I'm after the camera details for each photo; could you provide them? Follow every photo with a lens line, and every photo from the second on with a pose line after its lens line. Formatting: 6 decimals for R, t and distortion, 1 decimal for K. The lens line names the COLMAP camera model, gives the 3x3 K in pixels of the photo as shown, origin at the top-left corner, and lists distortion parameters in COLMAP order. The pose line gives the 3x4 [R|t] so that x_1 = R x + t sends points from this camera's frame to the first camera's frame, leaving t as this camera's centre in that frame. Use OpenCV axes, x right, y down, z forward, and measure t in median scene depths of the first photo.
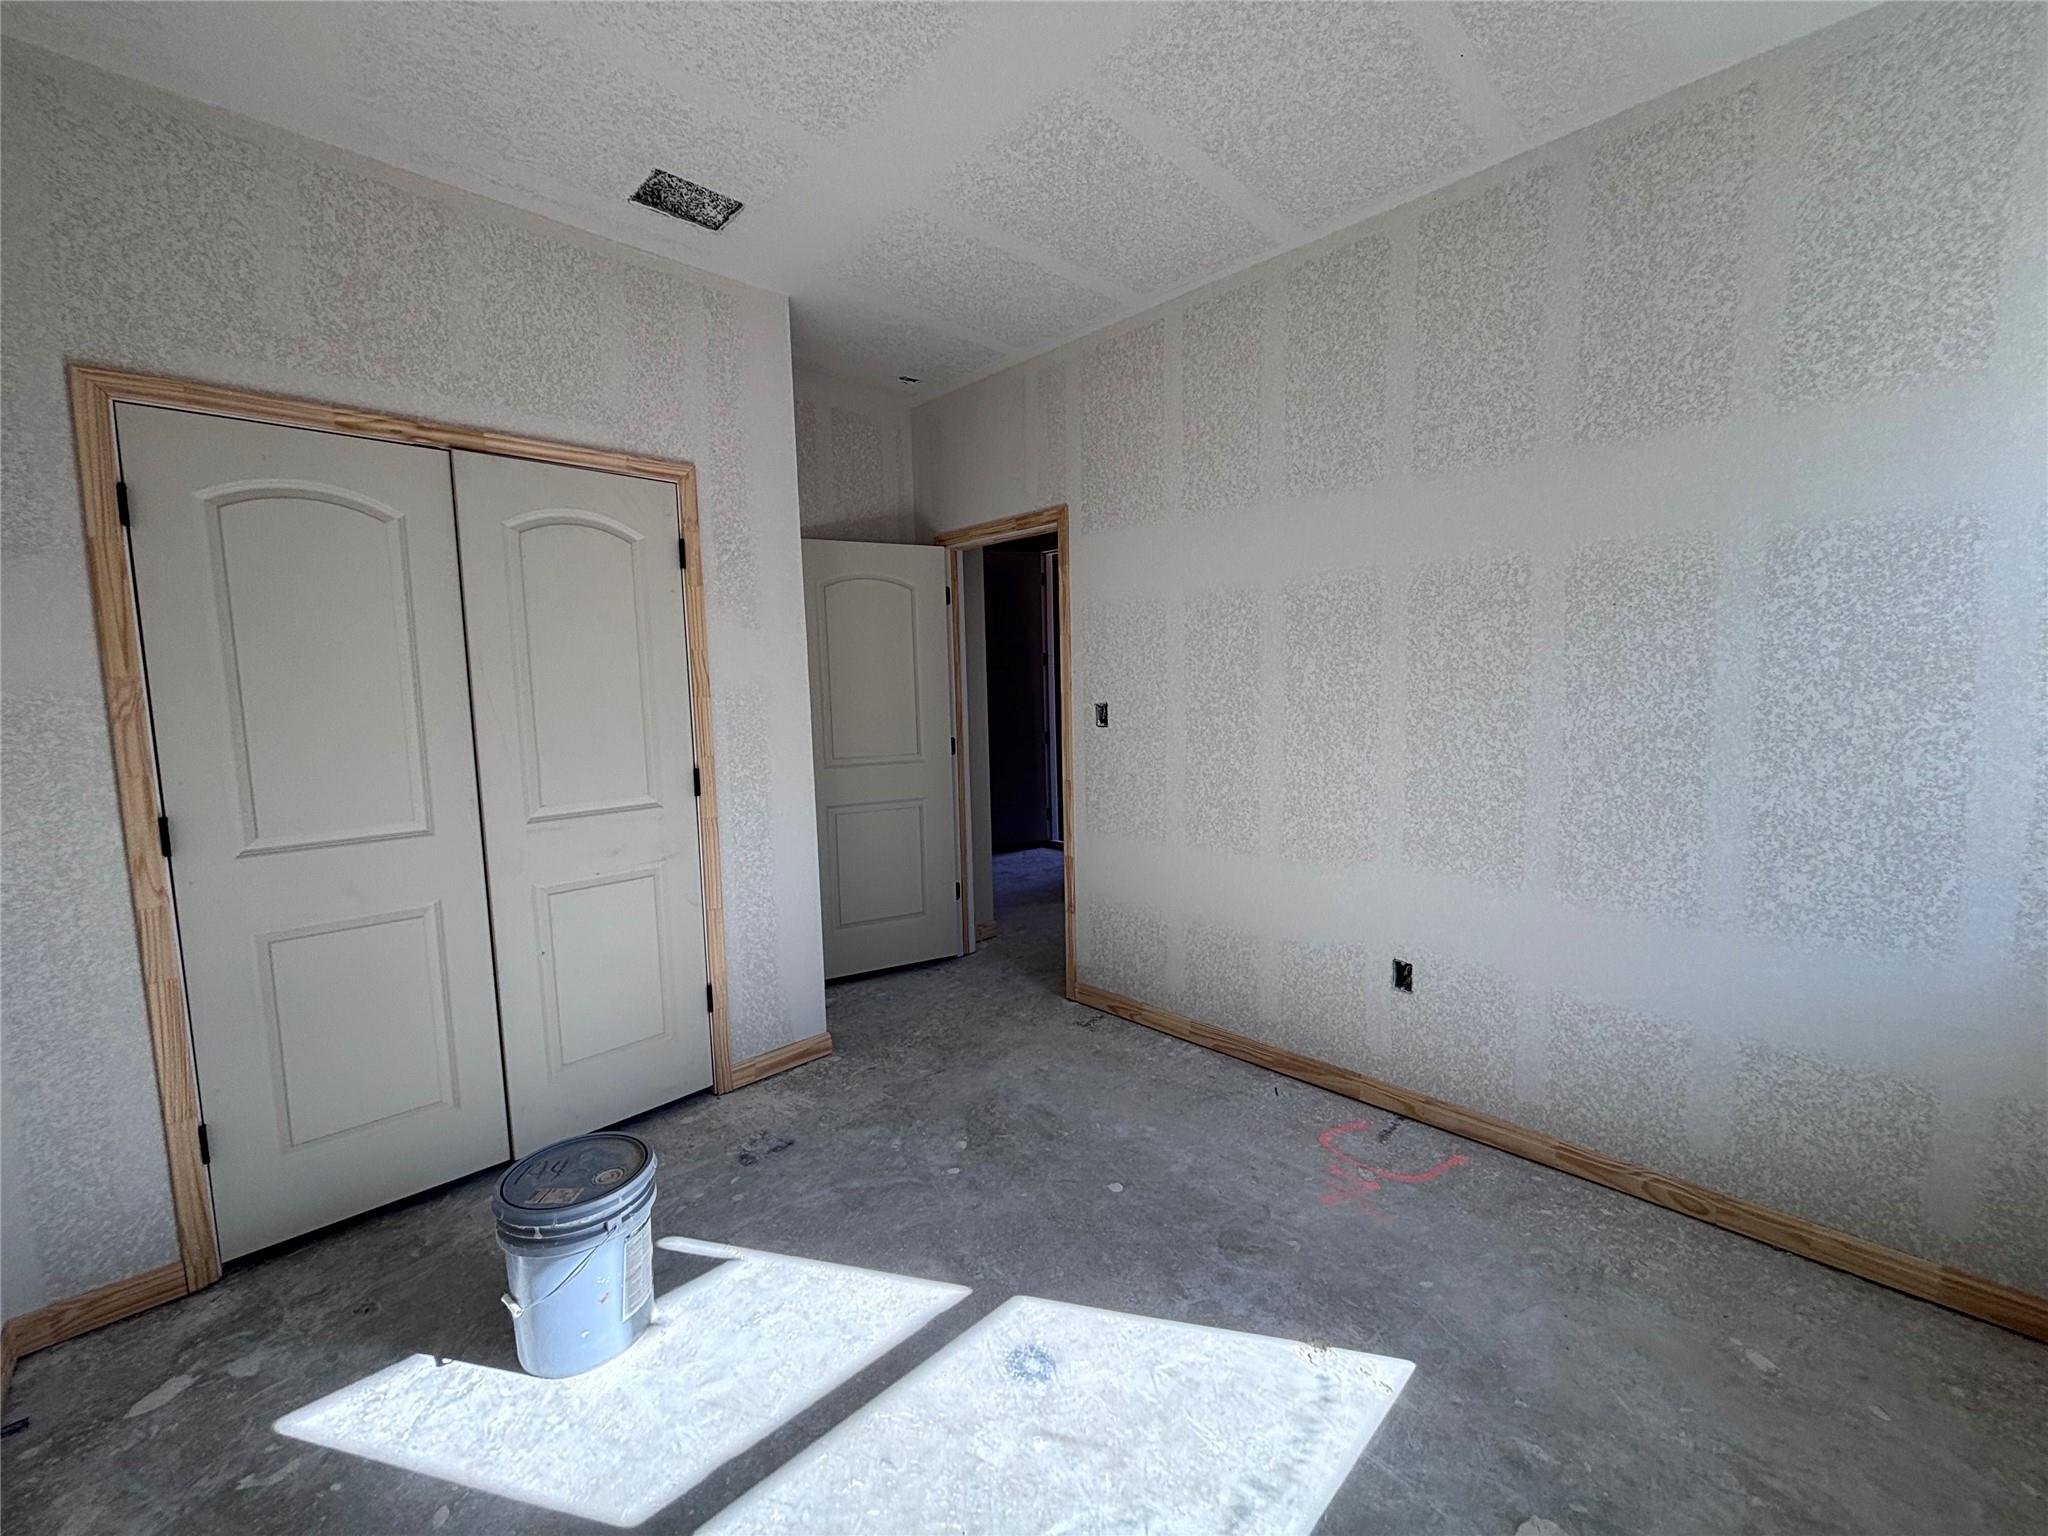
lens RADIAL K [[819.7, 0, 1023.7], [0, 819.7, 762.7], [0, 0, 1]] dist [0.011567, -0.004089]
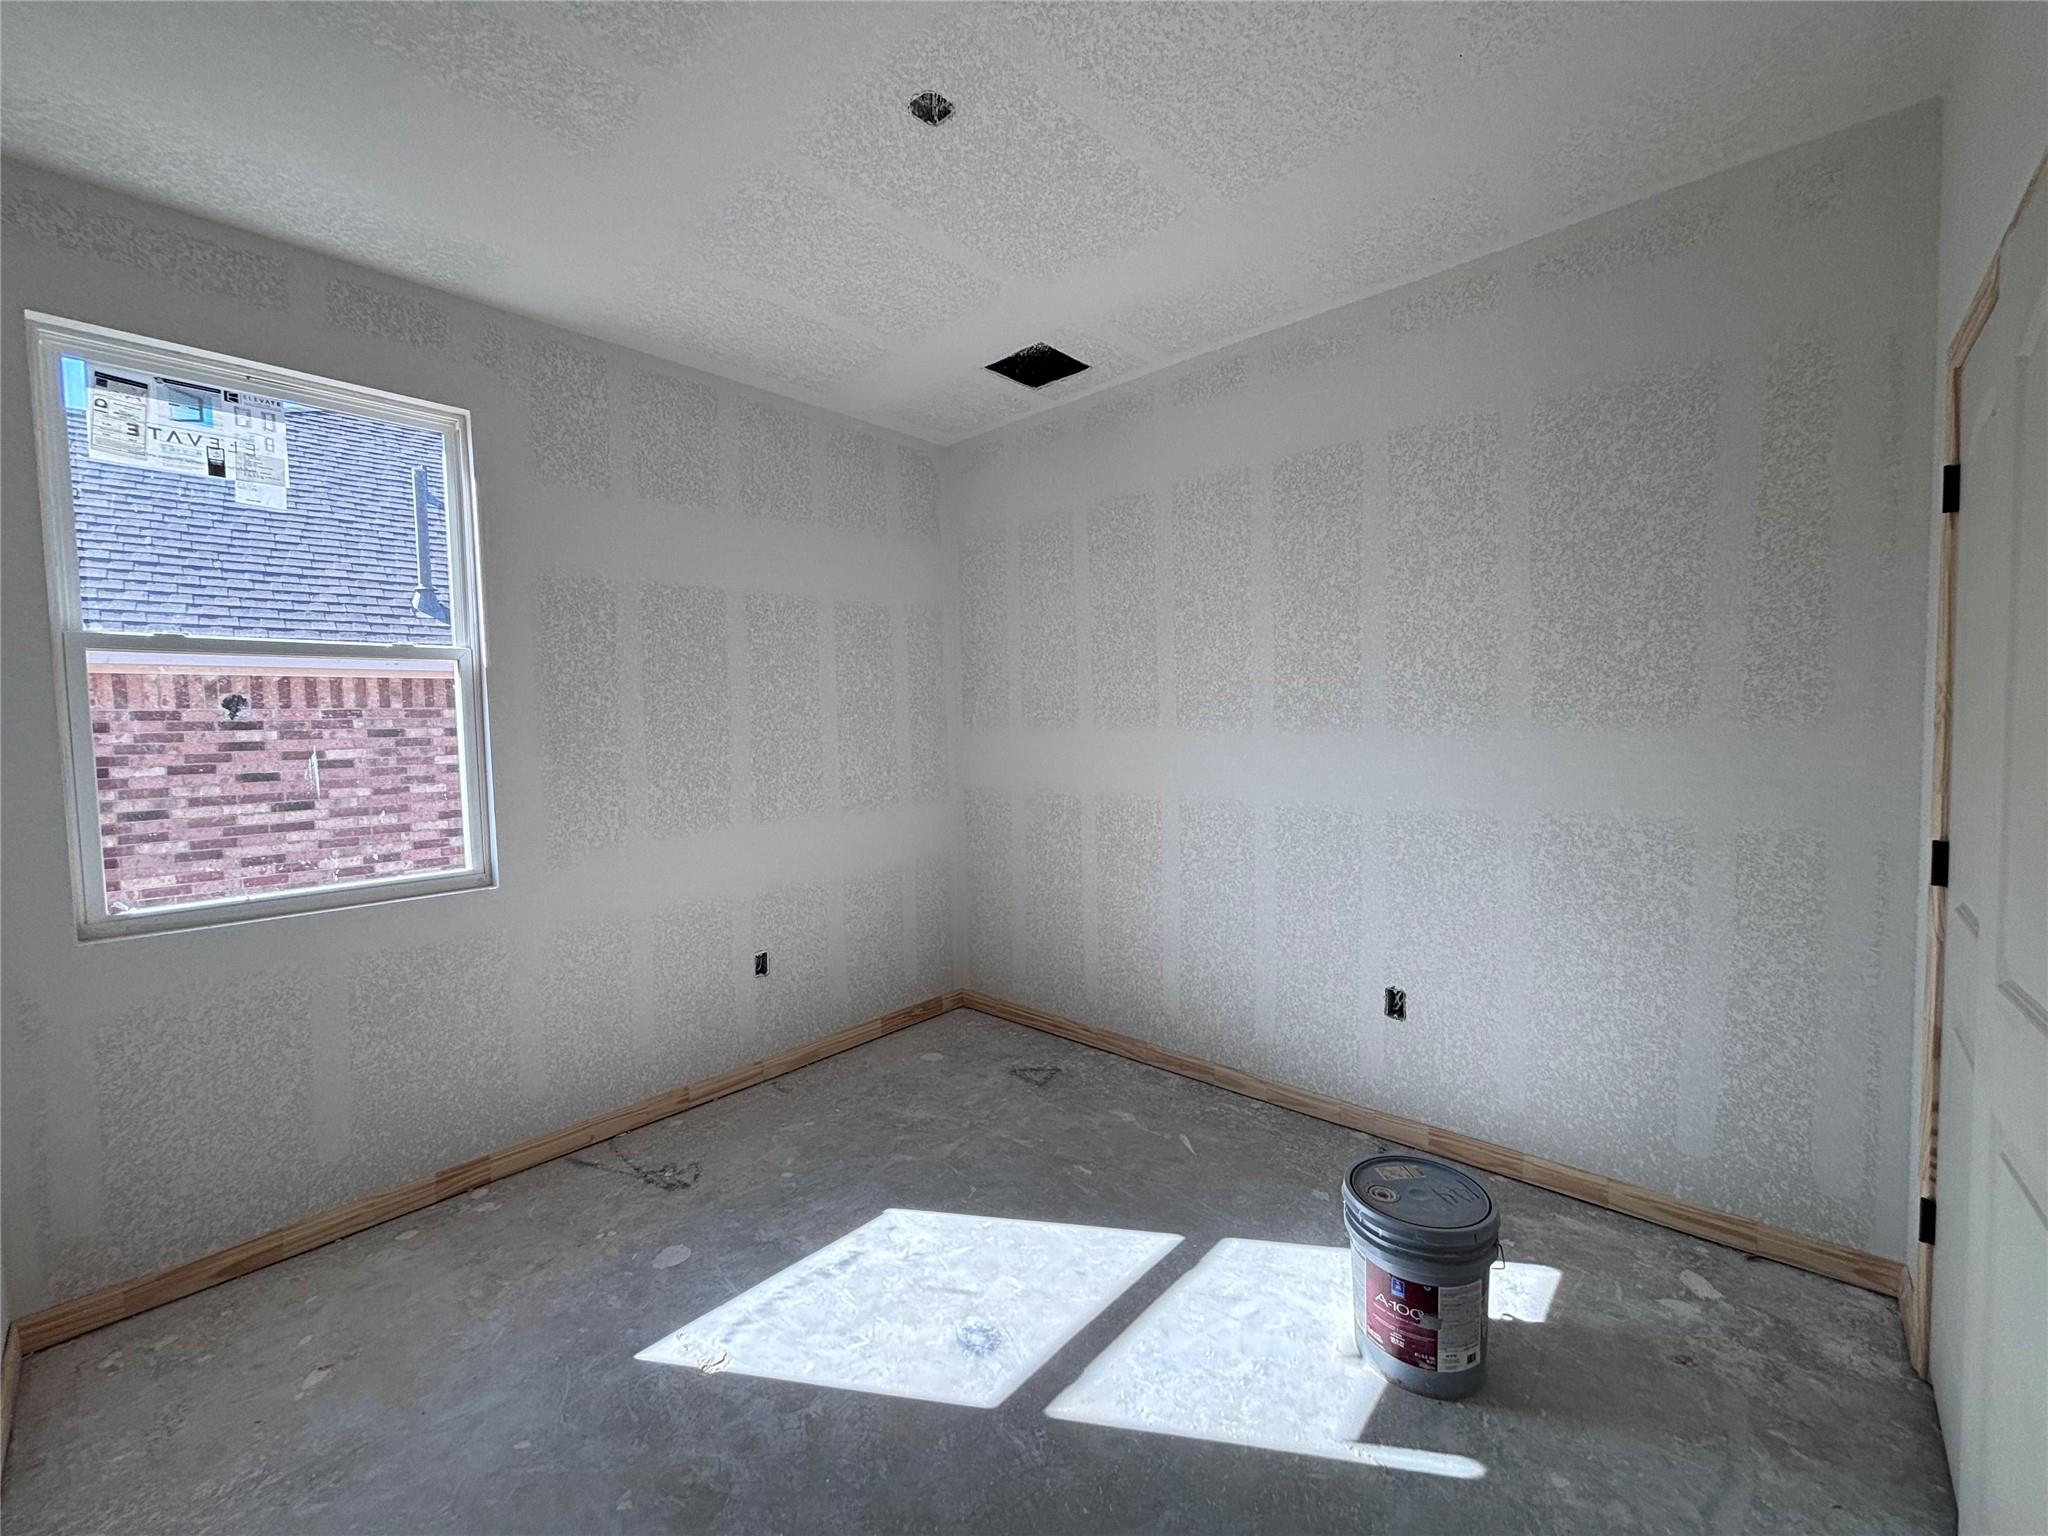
lens RADIAL K [[819.7, 0, 1023.7], [0, 819.7, 762.7], [0, 0, 1]] dist [0.011567, -0.004089]
pose [[-0.996952, 0.052177, -0.058001, -0.027783], [0.043076, 0.987994, 0.148367, -0.205004], [0.065046, 0.145416, -0.987230, 1.971625]]
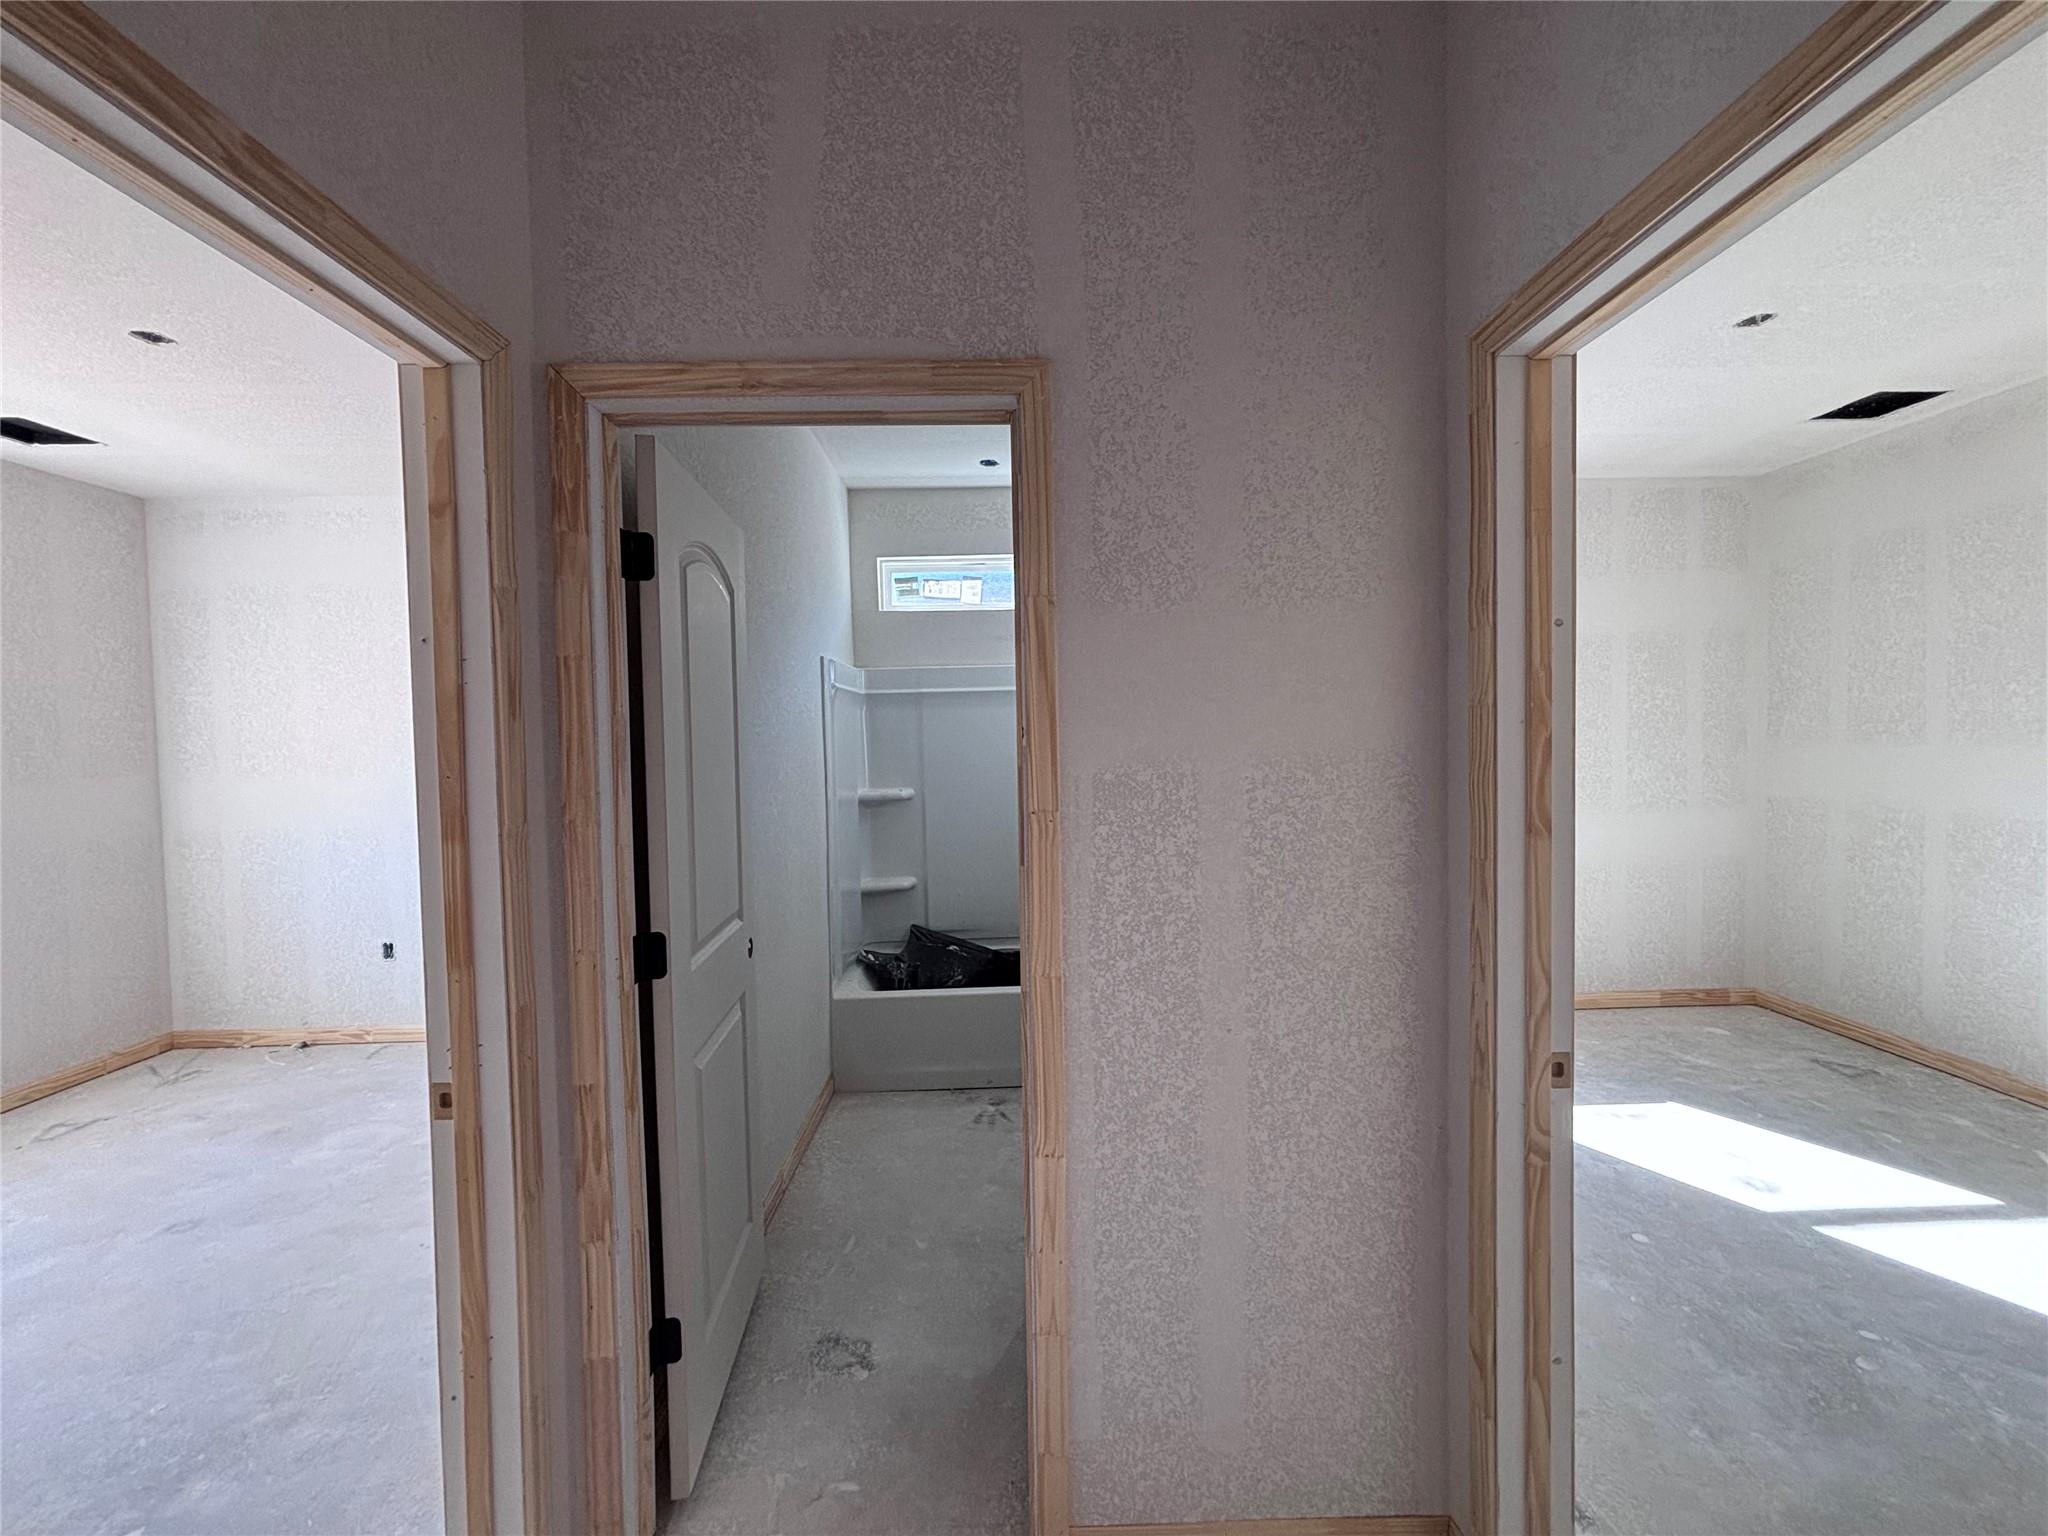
lens RADIAL K [[819.7, 0, 1023.7], [0, 819.7, 762.7], [0, 0, 1]] dist [0.011567, -0.004089]
pose [[-0.729416, 0.017441, 0.683848, -0.059291], [0.103504, 0.990980, 0.085126, -0.337626], [-0.676195, 0.132874, -0.724641, 2.948379]]
